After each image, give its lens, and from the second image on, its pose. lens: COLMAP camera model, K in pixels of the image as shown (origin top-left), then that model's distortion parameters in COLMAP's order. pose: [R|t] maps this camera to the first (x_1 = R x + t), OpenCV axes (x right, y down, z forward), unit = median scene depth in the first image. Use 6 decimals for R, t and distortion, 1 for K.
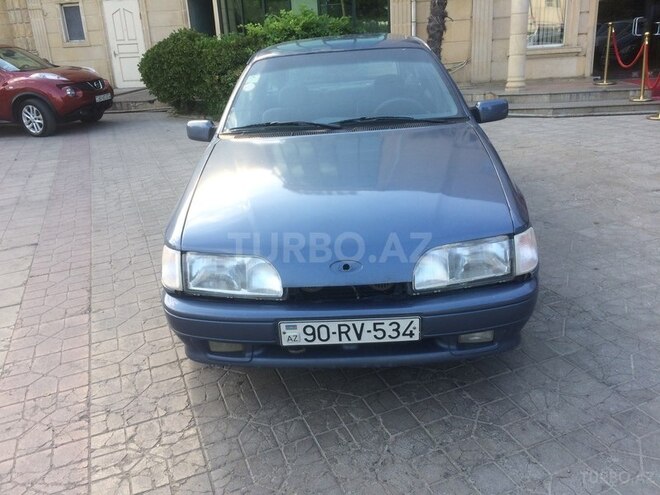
lens RADIAL K [[574.1, 0, 330.0], [0, 574.1, 245.8], [0, 0, 1]] dist [0.066056, -0.087618]
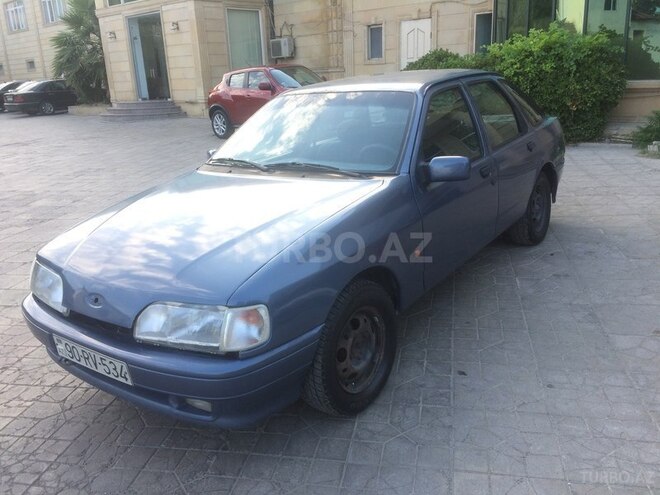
lens RADIAL K [[574.1, 0, 328.0], [0, 574.1, 249.4], [0, 0, 1]] dist [0.066056, -0.087618]
pose [[0.827632, 0.181637, -0.531069, 0.143876], [-0.187197, 0.981341, 0.043906, -0.028302], [0.529134, 0.063076, 0.846191, 0.044233]]
